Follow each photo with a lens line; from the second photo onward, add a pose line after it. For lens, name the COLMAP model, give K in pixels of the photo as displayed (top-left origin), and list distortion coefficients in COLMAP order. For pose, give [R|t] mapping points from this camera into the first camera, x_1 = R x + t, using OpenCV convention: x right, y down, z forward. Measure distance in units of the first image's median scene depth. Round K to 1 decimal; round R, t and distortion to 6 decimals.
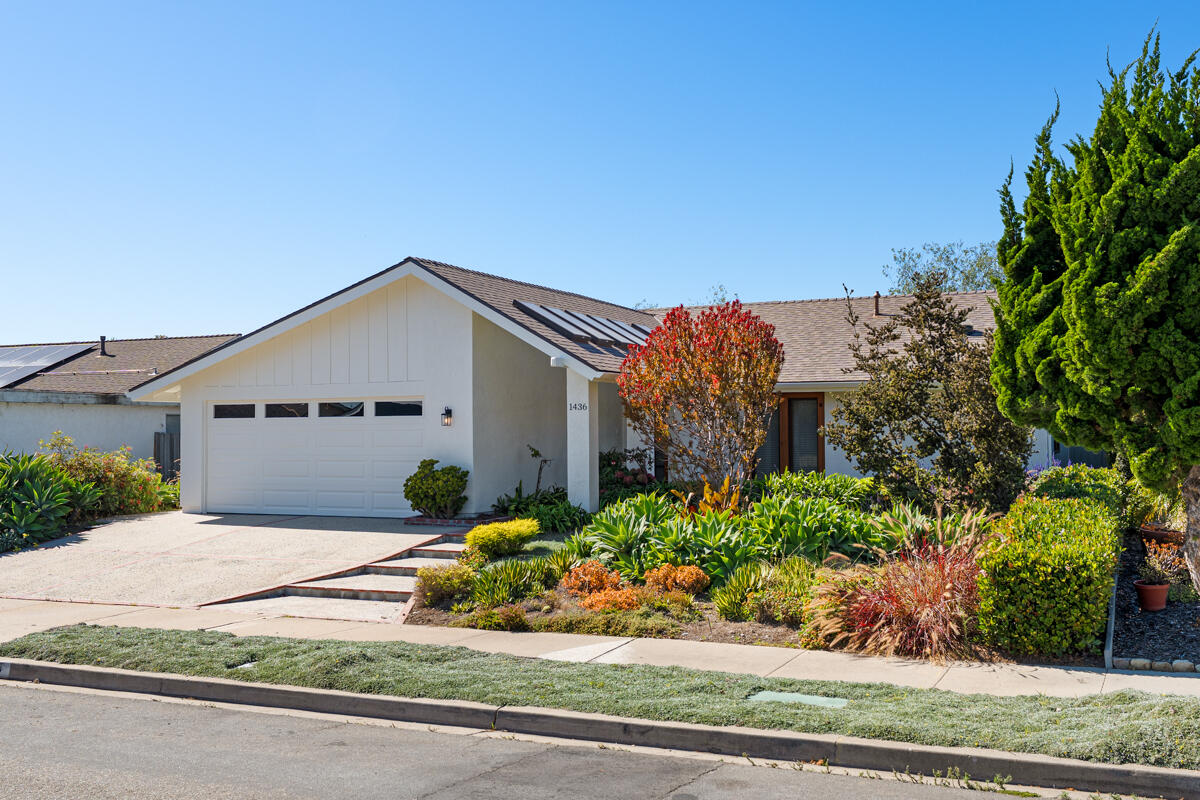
lens RADIAL K [[1402.5, 0, 600.0], [0, 1402.5, 400.0], [0, 0, 1]] dist [-0.025667, -0.029237]
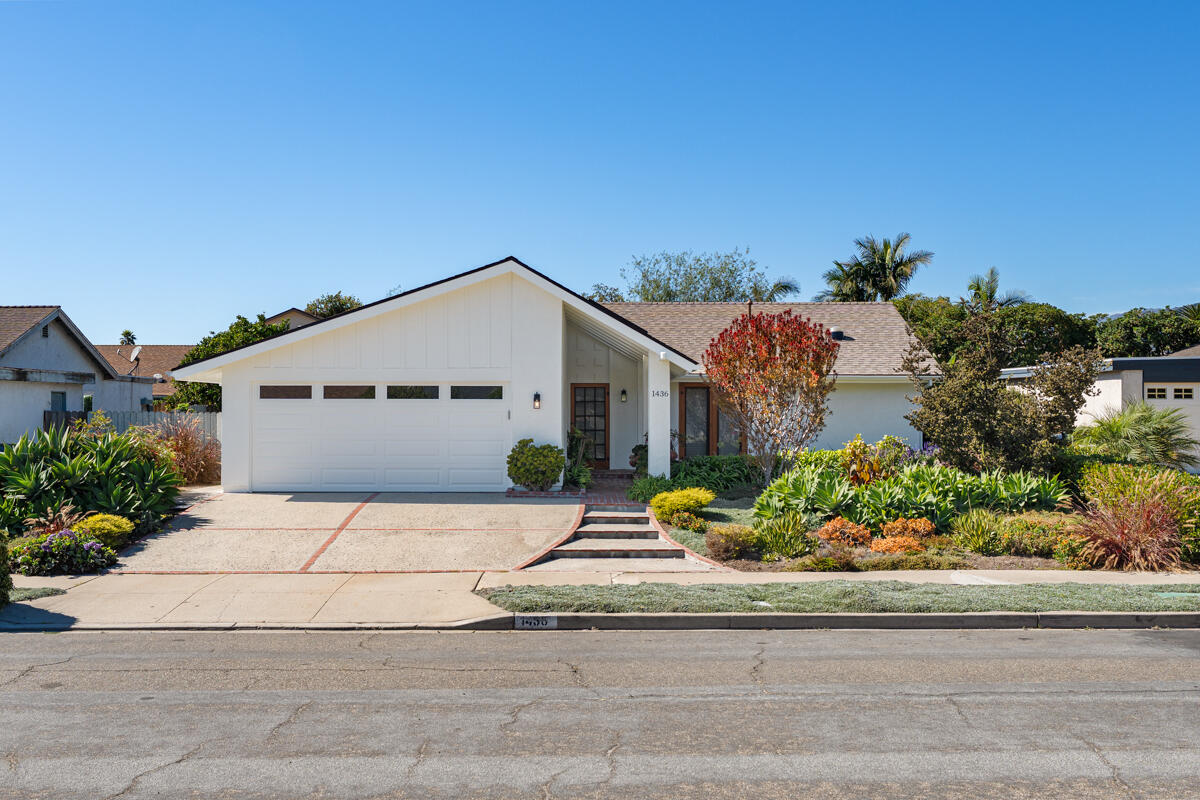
lens RADIAL K [[1402.5, 0, 600.0], [0, 1402.5, 400.0], [0, 0, 1]] dist [-0.025667, -0.029237]
pose [[0.886057, 0.013556, 0.463379, -0.584976], [-0.017560, 0.999836, 0.004328, 0.005948], [-0.463244, -0.011971, 0.886150, -0.010210]]
